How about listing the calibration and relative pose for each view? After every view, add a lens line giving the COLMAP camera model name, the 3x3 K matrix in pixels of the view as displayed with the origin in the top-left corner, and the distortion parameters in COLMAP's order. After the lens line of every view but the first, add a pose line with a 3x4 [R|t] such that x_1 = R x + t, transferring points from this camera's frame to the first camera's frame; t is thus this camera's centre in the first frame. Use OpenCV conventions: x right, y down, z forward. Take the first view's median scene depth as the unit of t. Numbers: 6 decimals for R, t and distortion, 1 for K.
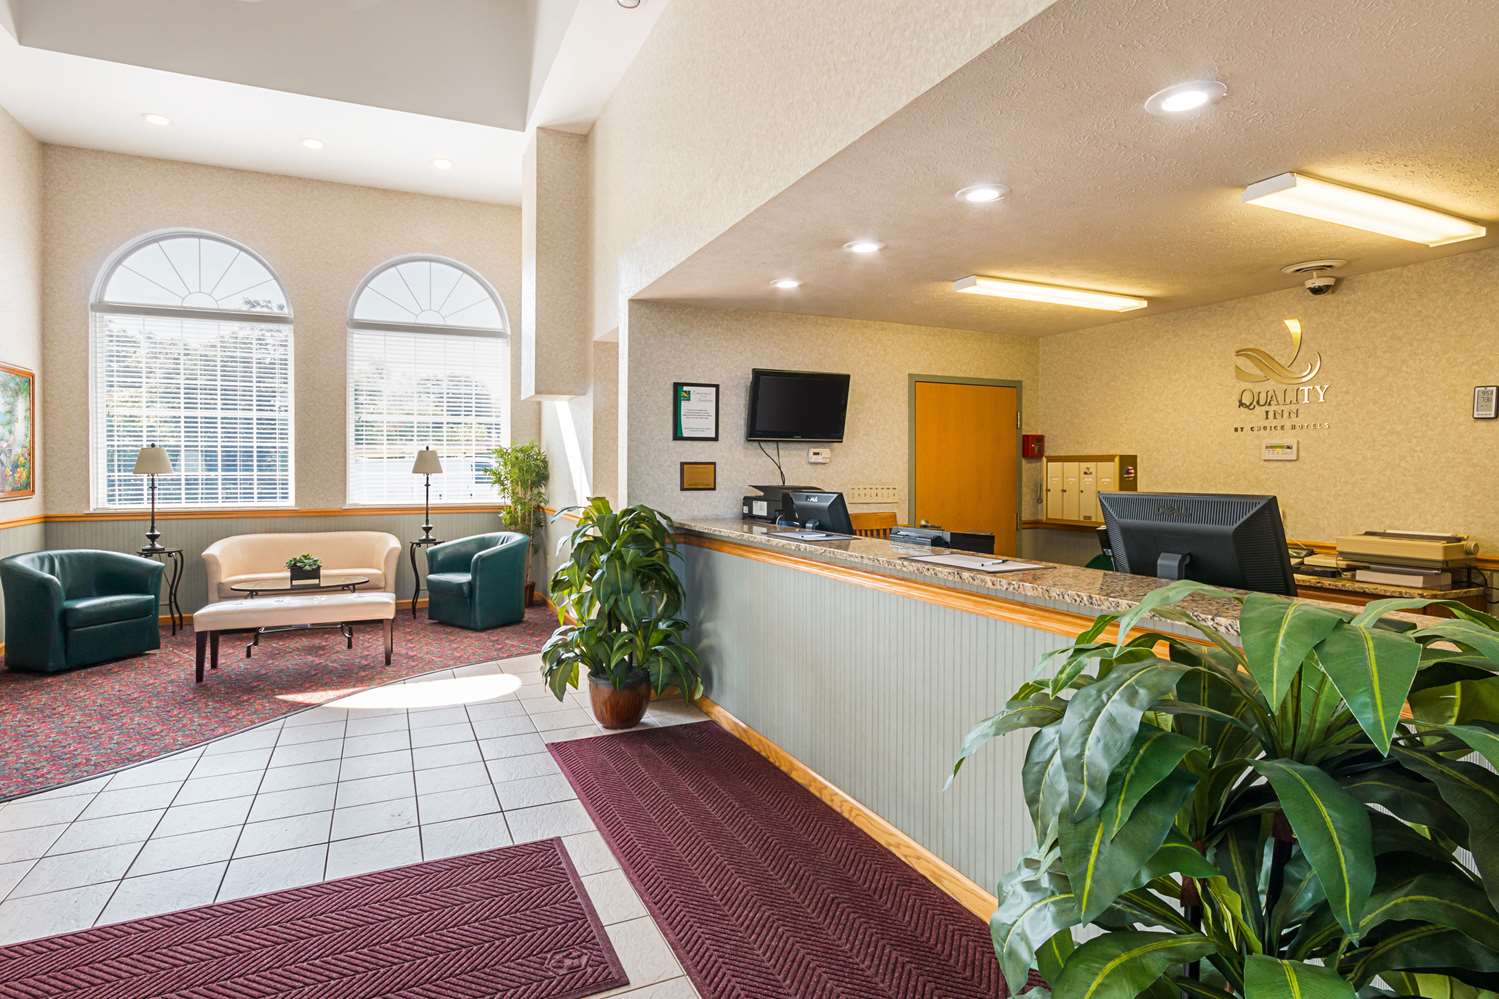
lens RADIAL K [[749.2, 0, 701.8], [0, 749.2, 475.8], [0, 0, 1]] dist [-0.027974, 0.022612]
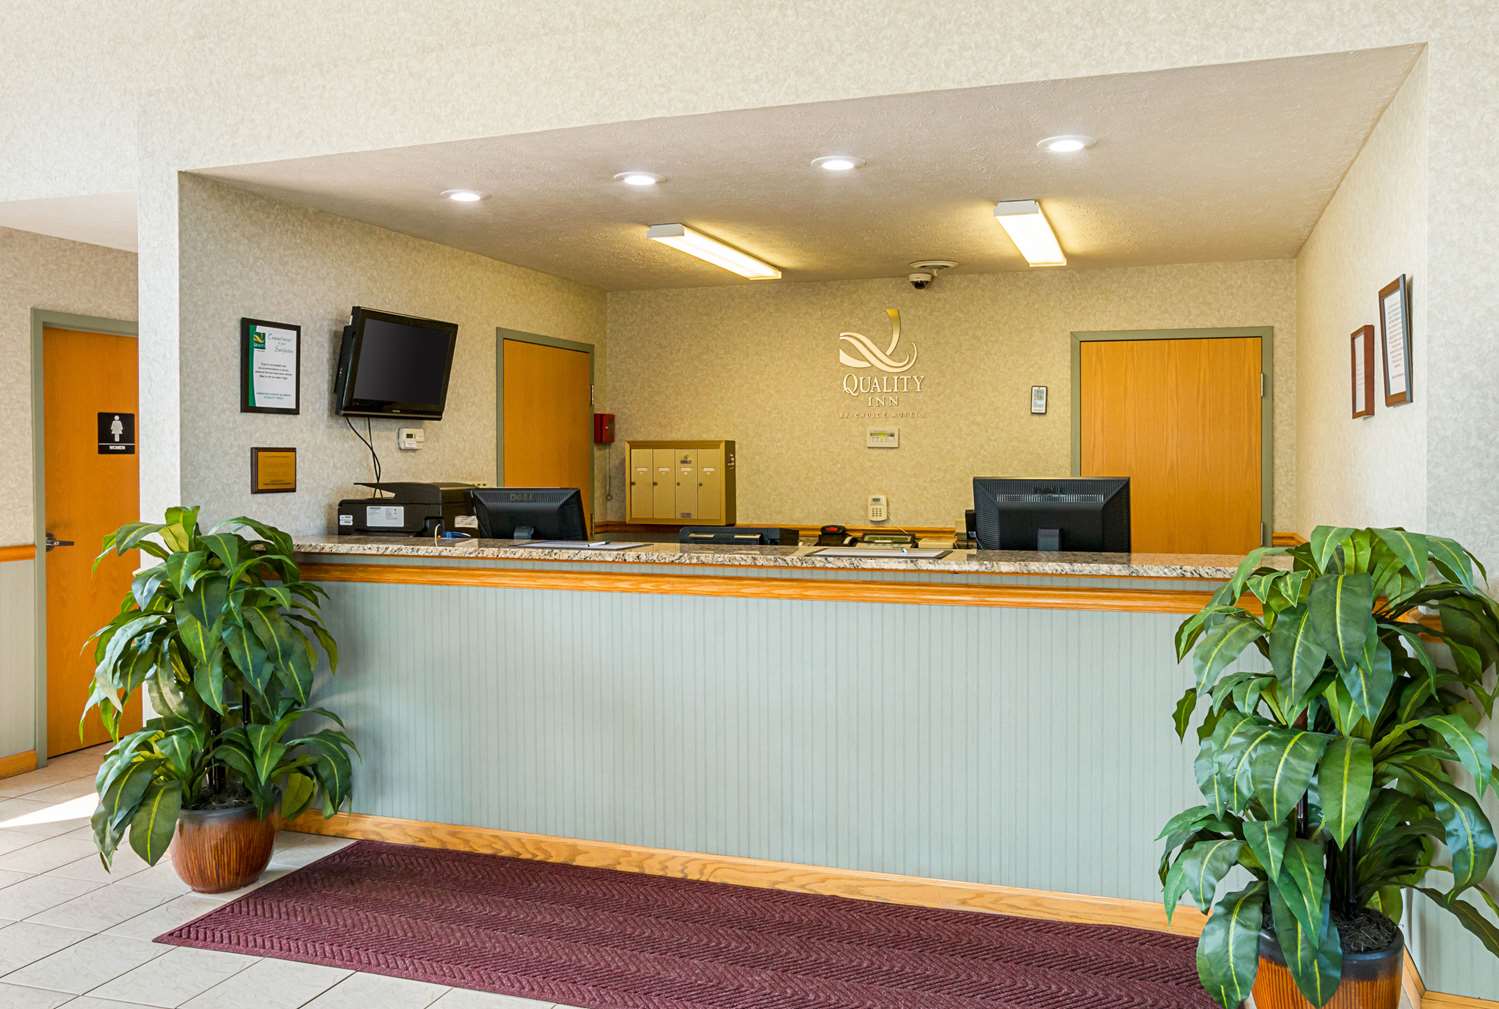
lens RADIAL K [[1197.6, 0, 744.6], [0, 1197.6, 454.4], [0, 0, 1]] dist [-0.001879, 0.003462]
pose [[0.684271, -0.001137, 0.729227, -0.443225], [0.009669, 0.999925, -0.007514, -0.001416], [-0.729163, 0.012192, 0.684231, 0.027165]]
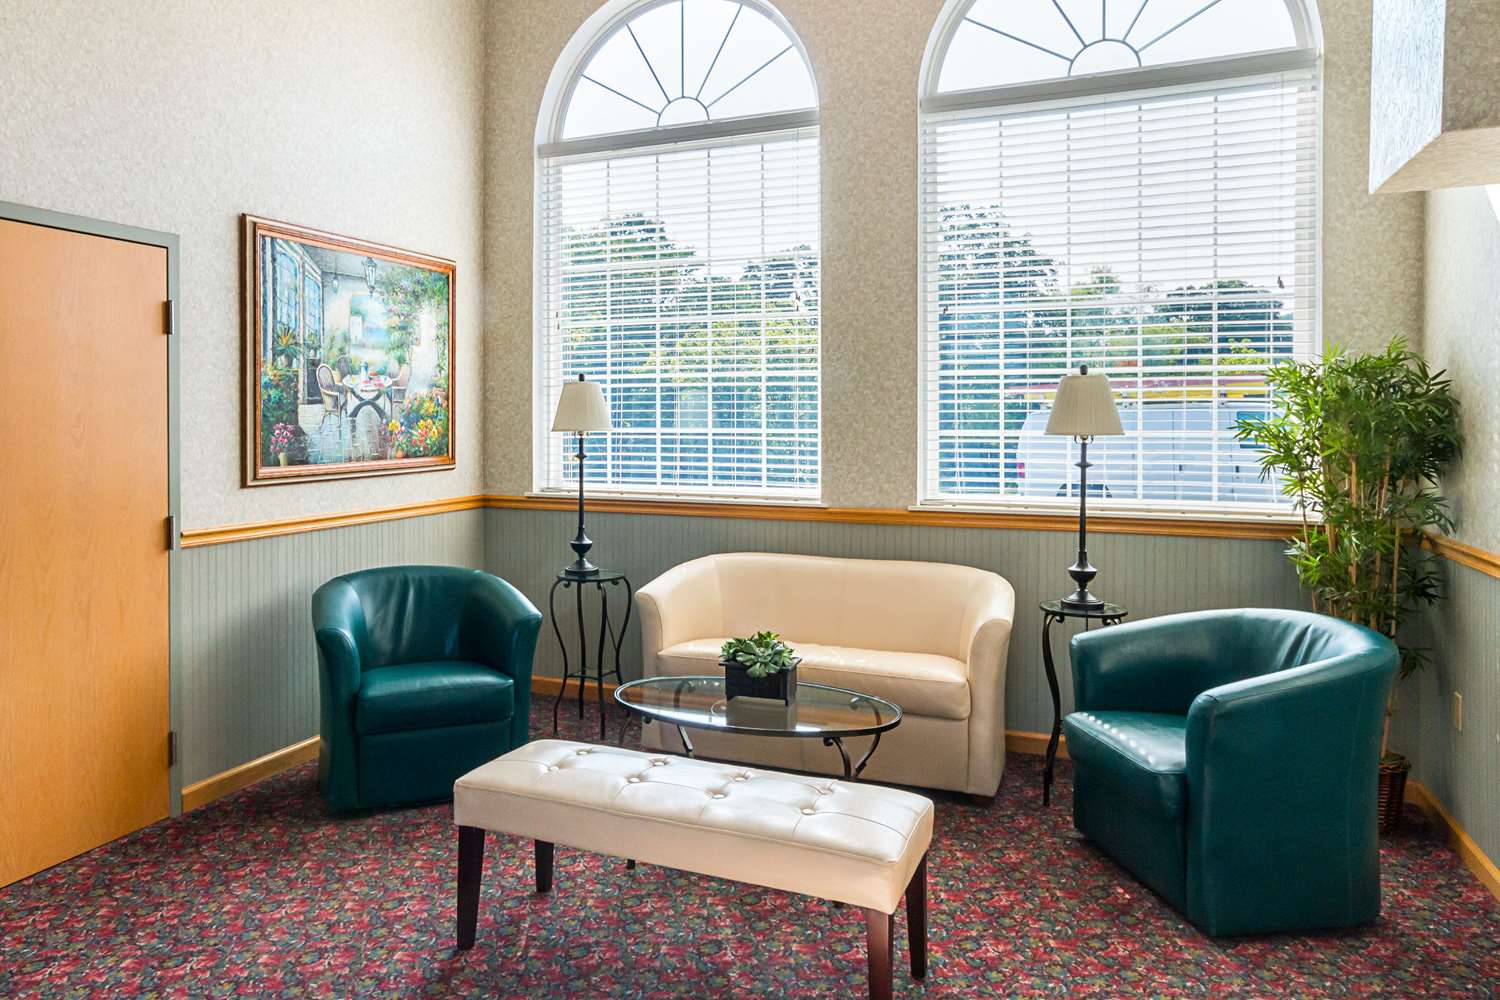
lens RADIAL K [[1065.1, 0, 722.6], [0, 1065.1, 417.5], [0, 0, 1]] dist [-0.002967, 0.056176]
pose [[0.726969, 0.000182, -0.686670, -0.194124], [-0.005896, 0.999965, -0.005977, -0.012624], [0.686645, 0.008393, 0.726945, 0.740547]]
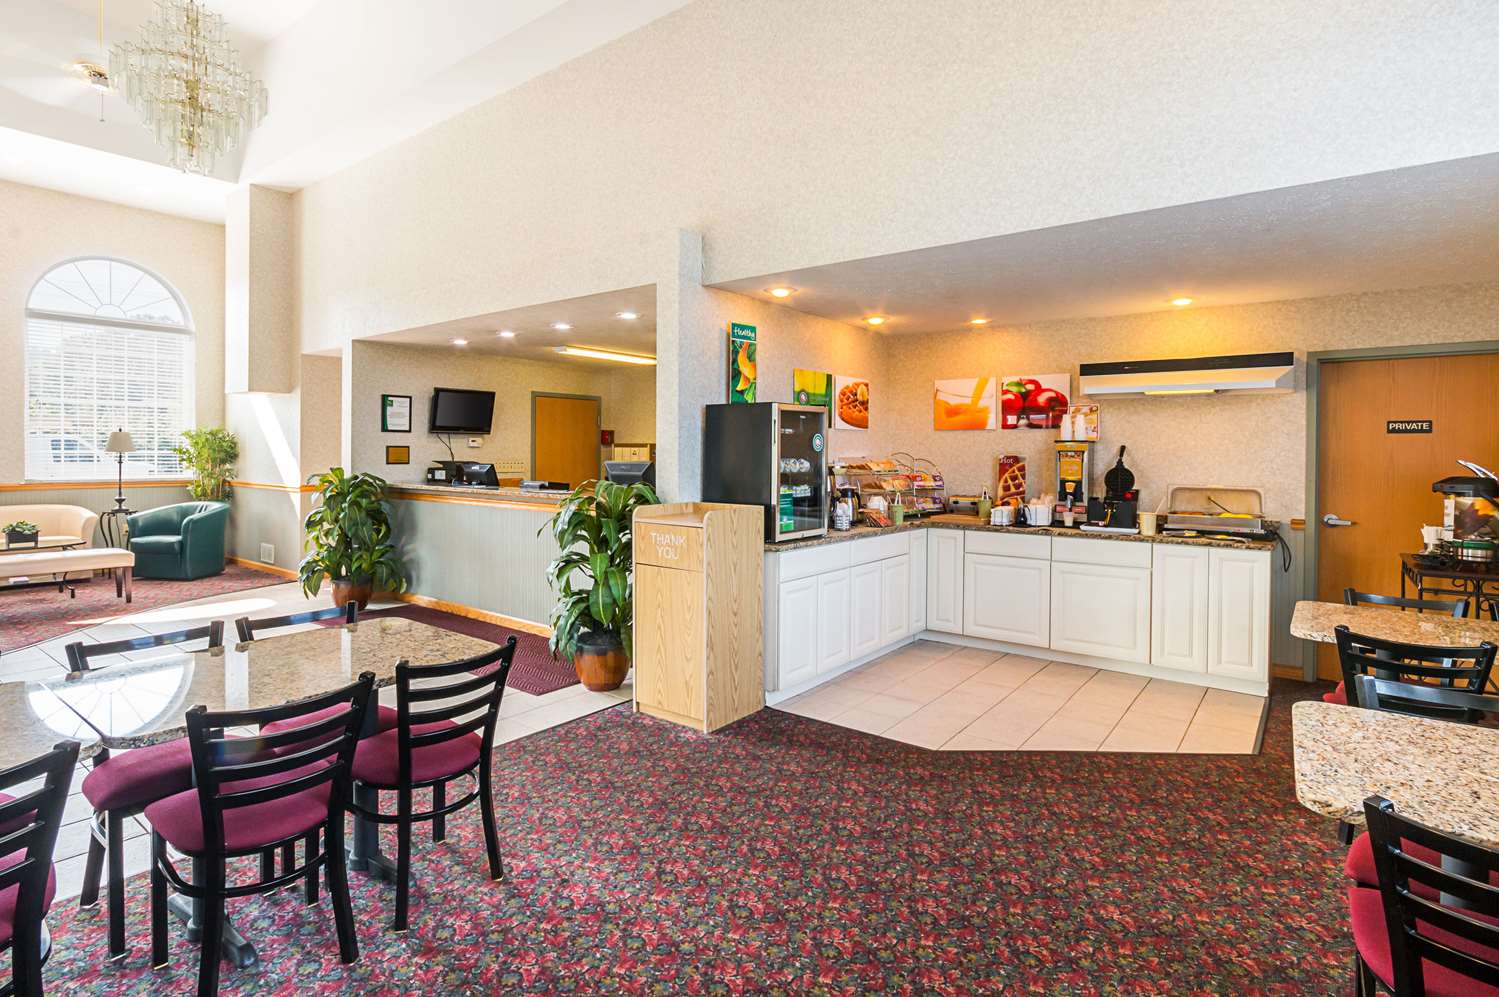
lens RADIAL K [[748.2, 0, 676.4], [0, 748.2, 455.4], [0, 0, 1]] dist [-0.027210, 0.000284]
pose [[0.899153, 0.003096, 0.437623, -0.154154], [-0.002665, 0.999995, -0.001600, 0.002192], [-0.437625, 0.000273, 0.899157, -0.613771]]
